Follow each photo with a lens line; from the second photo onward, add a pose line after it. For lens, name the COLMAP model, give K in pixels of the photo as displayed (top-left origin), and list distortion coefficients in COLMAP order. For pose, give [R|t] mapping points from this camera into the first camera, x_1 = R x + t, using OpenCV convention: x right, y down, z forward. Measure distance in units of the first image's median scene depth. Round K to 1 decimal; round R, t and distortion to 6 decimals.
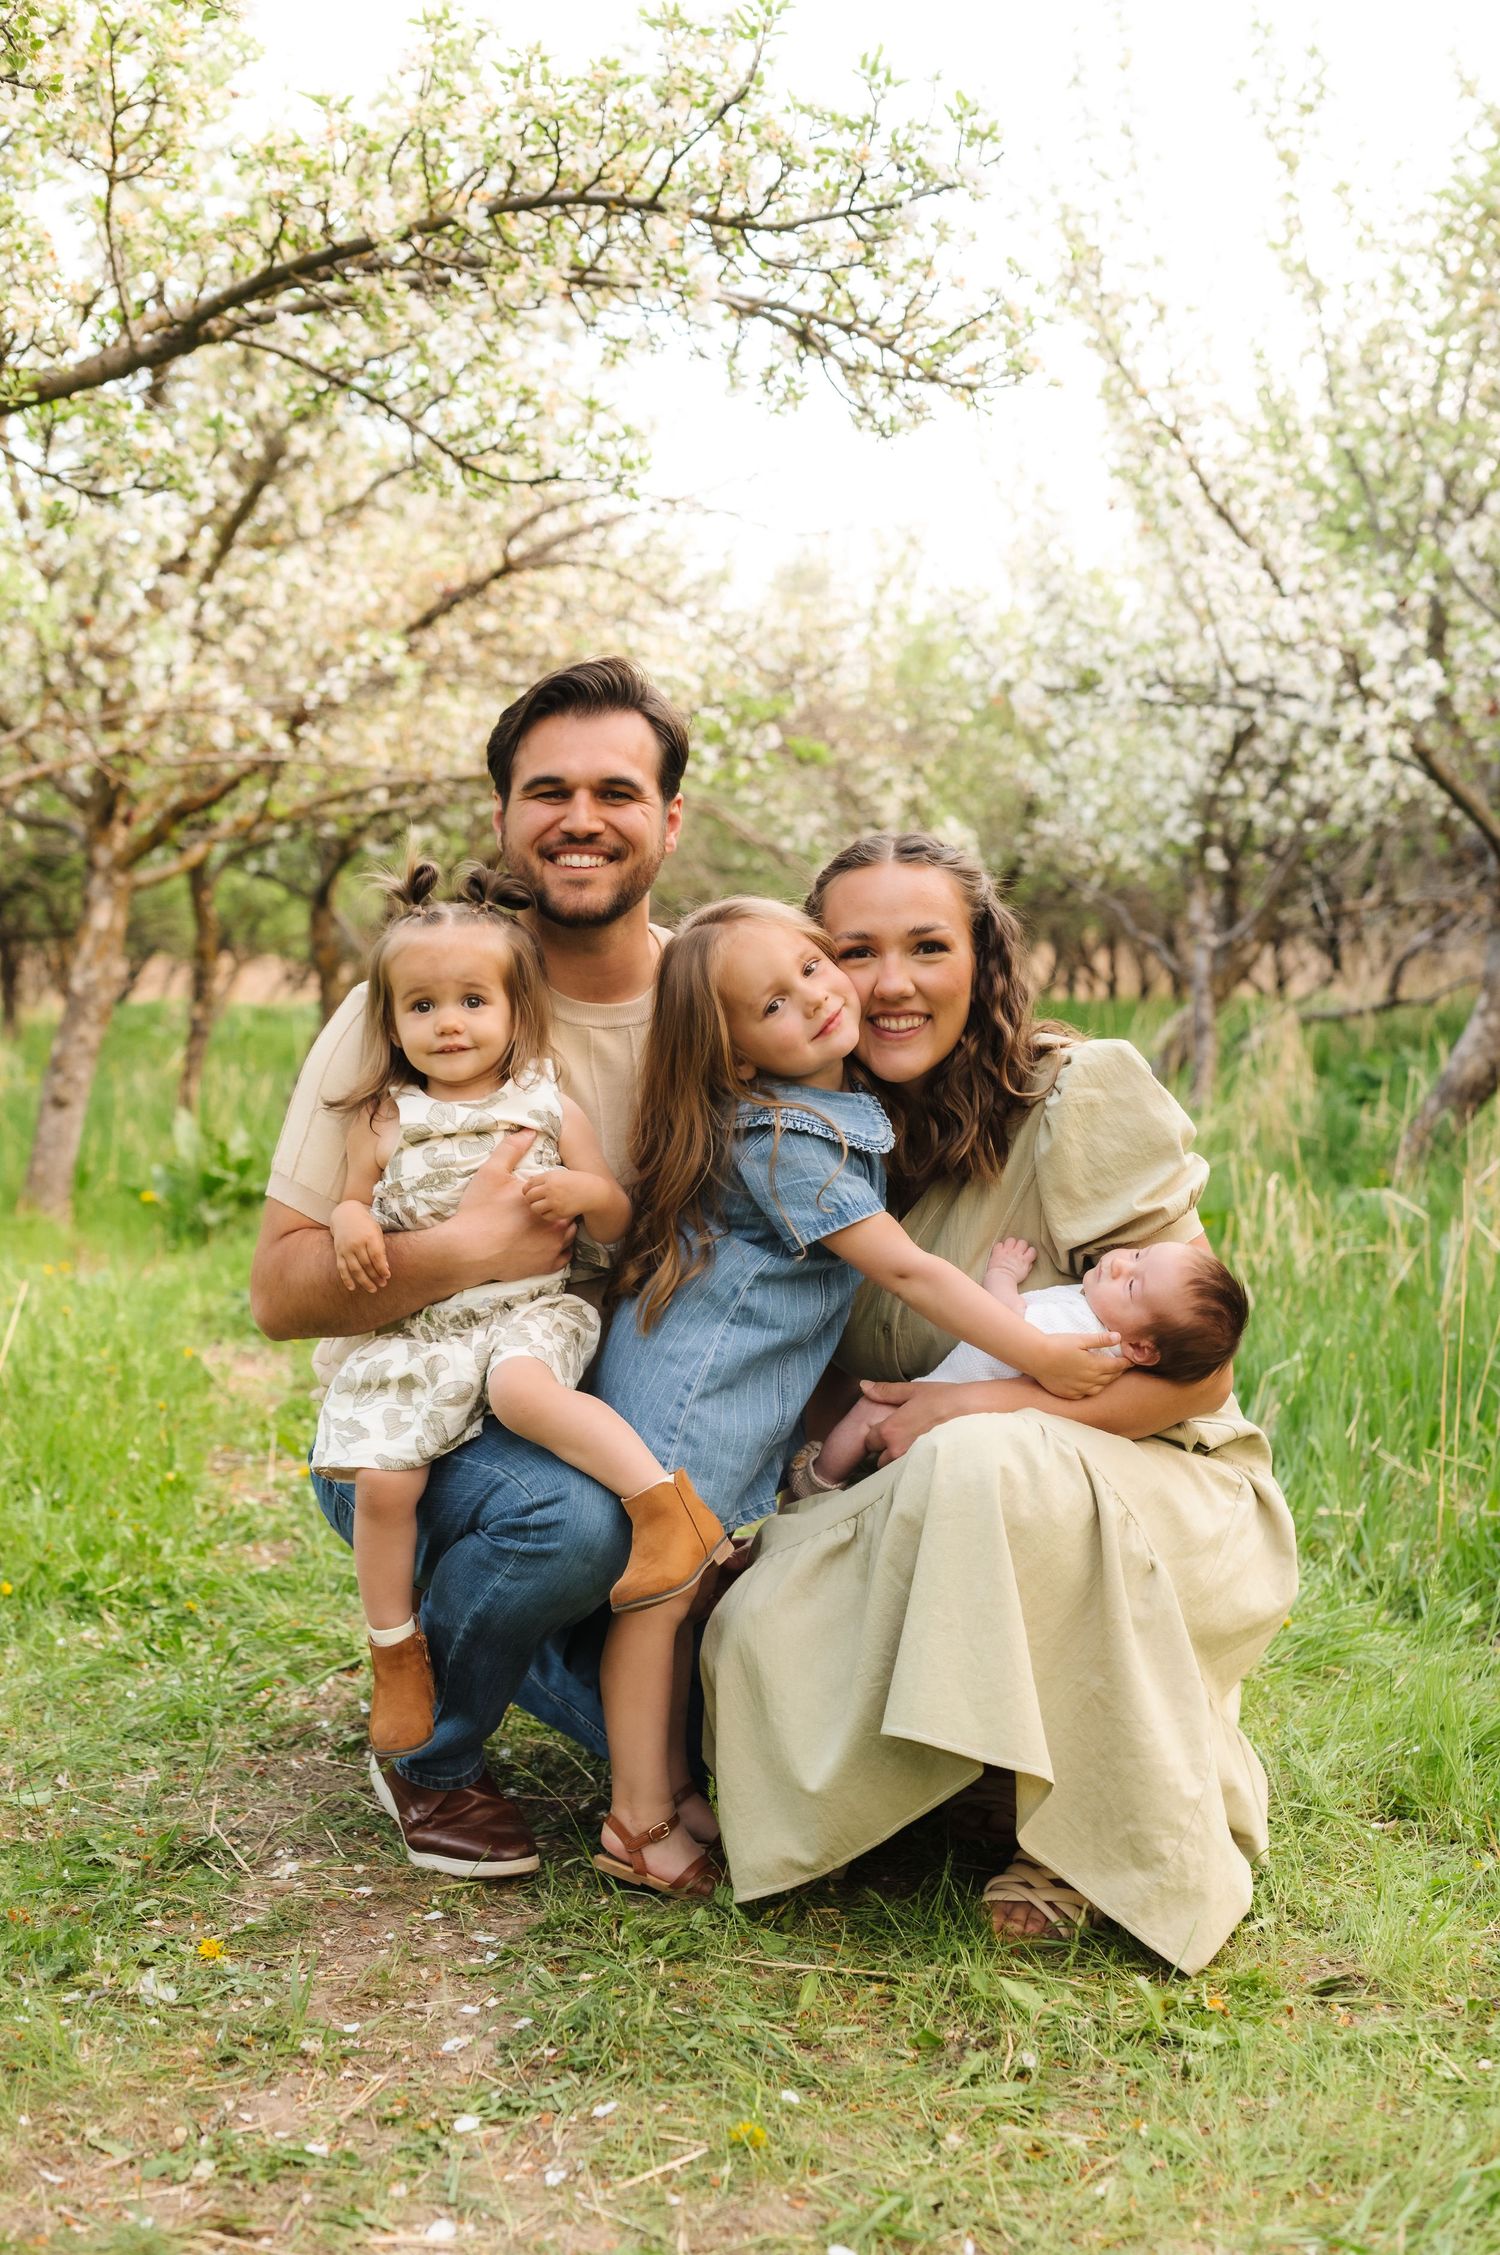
lens RADIAL K [[2387.2, 0, 769.1], [0, 2387.2, 1190.9], [0, 0, 1]] dist [-0.002546, -0.112931]
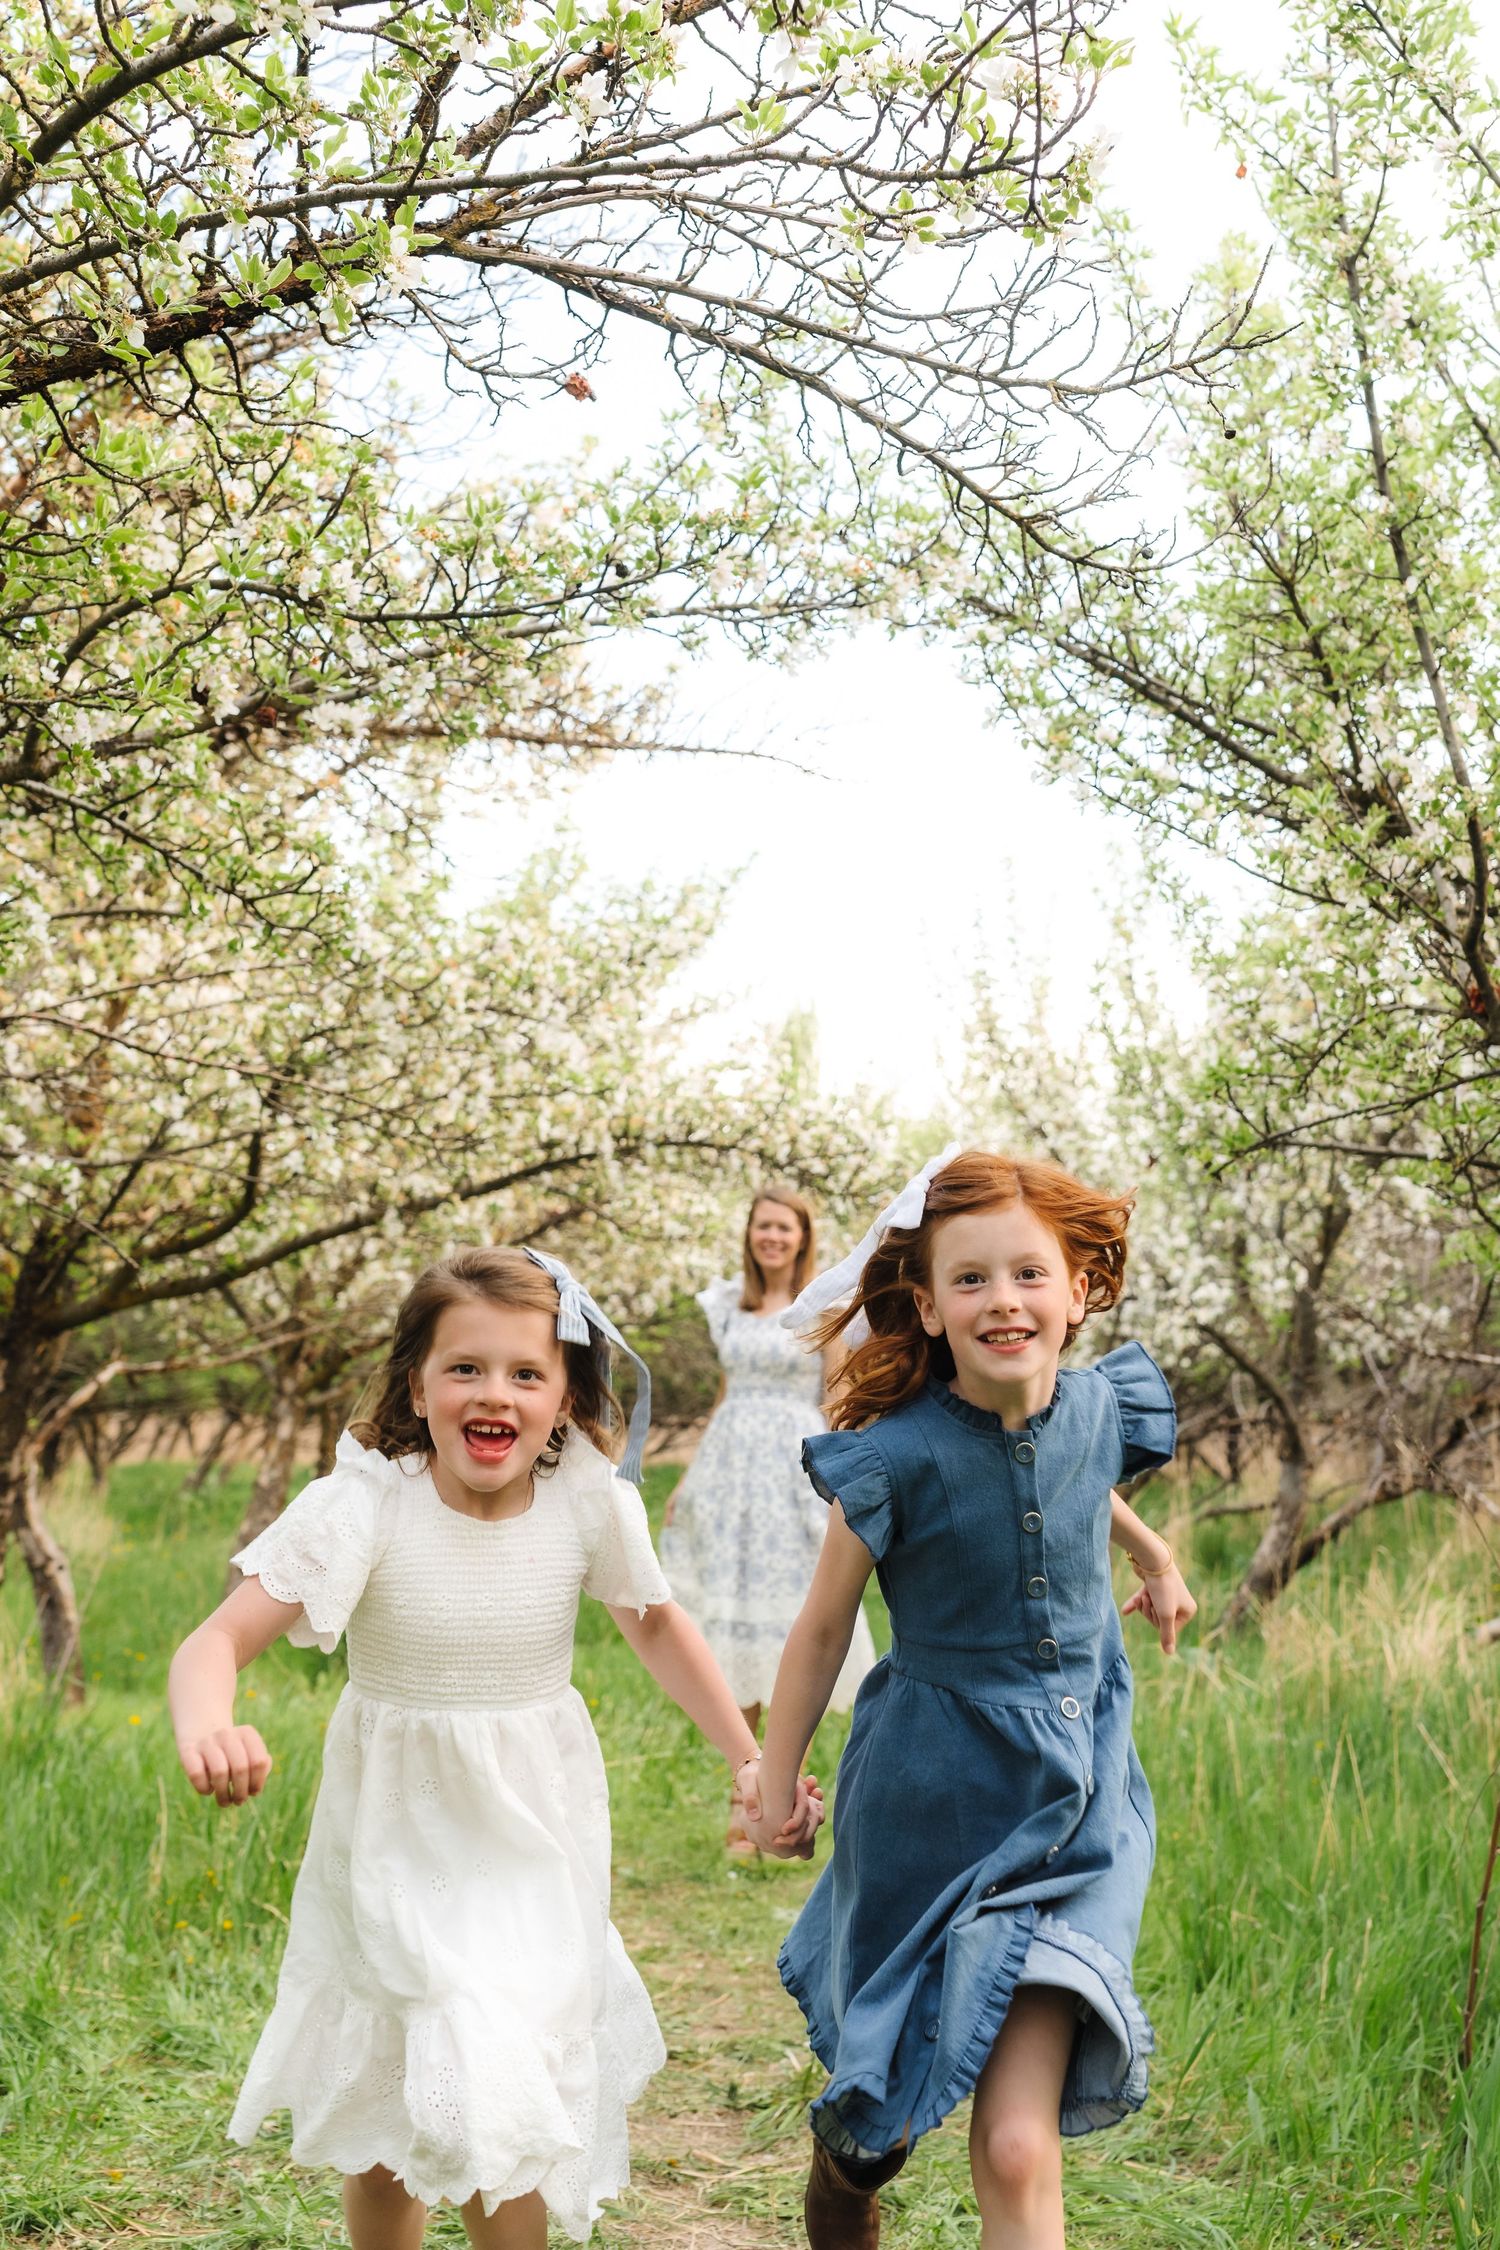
lens RADIAL K [[2434.9, 0, 785.2], [0, 2434.9, 1031.9], [0, 0, 1]] dist [0.121617, 0.000127]
pose [[0.999679, 0.022735, 0.011153, -0.011872], [-0.019207, 0.967747, -0.251189, 0.015238], [-0.016504, 0.250894, 0.967874, -0.481922]]
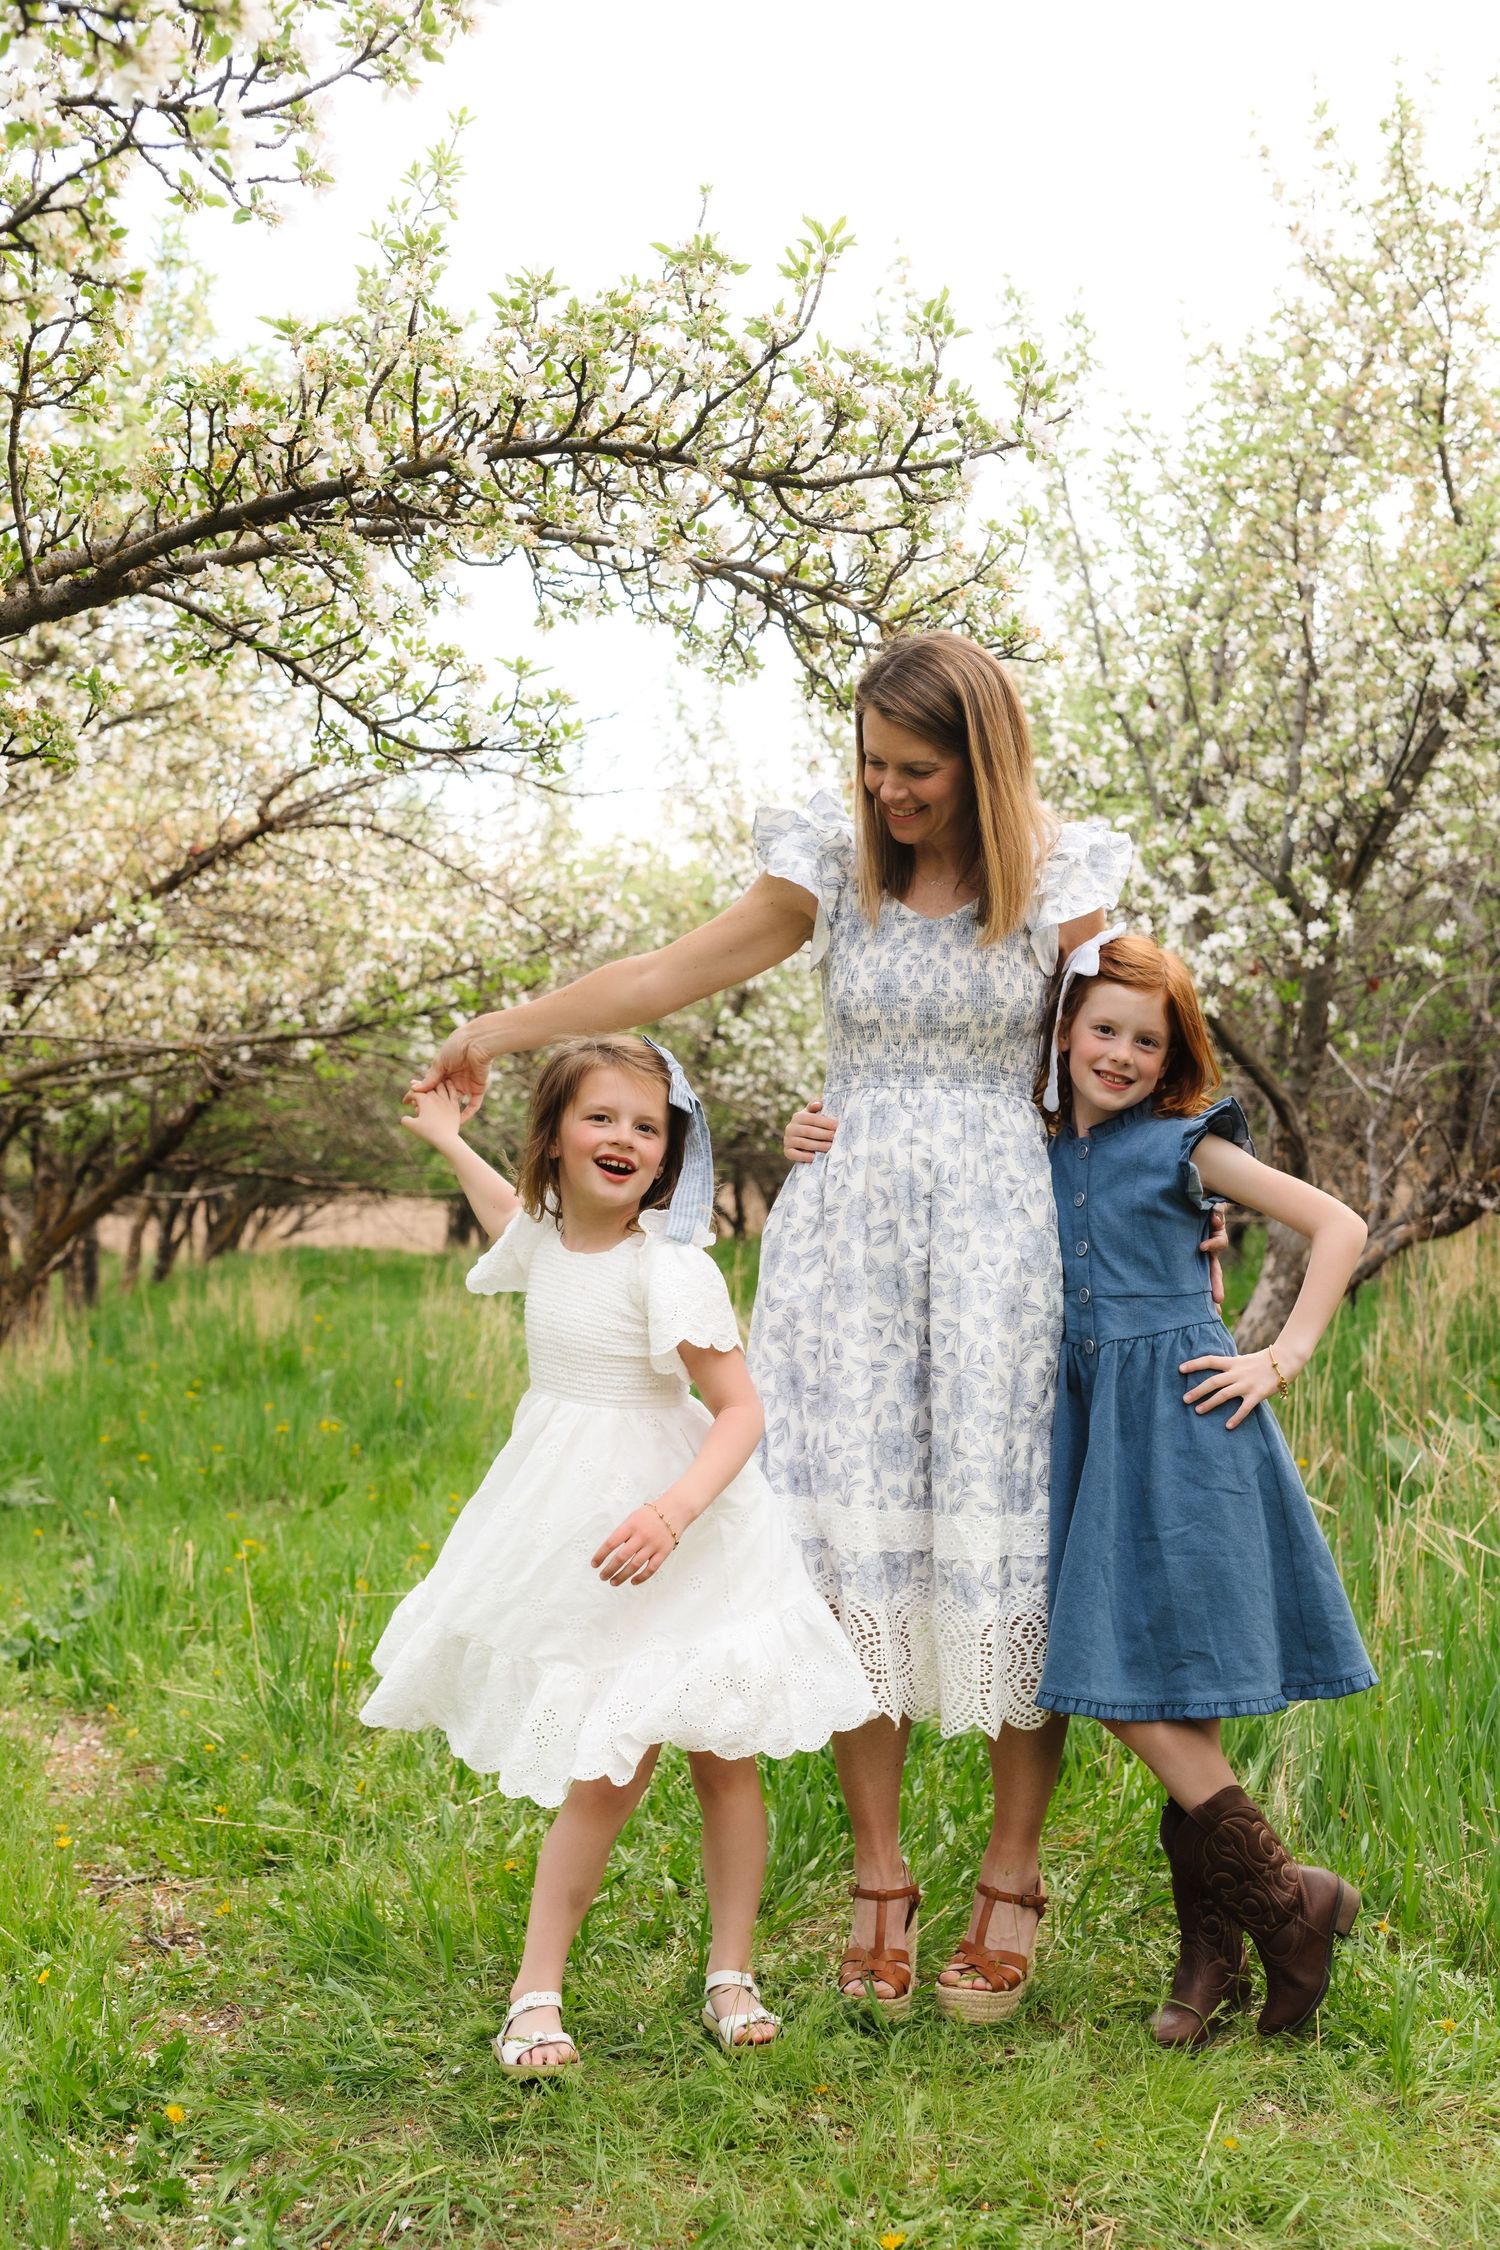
lens RADIAL K [[2414.4, 0, 749.3], [0, 2414.4, 1181.3], [0, 0, 1]] dist [-0.016841, -0.035823]
pose [[0.987744, -0.017780, 0.155068, -0.068975], [0.033769, 0.994303, -0.101099, -0.021558], [-0.152387, 0.105096, 0.982717, 0.056928]]
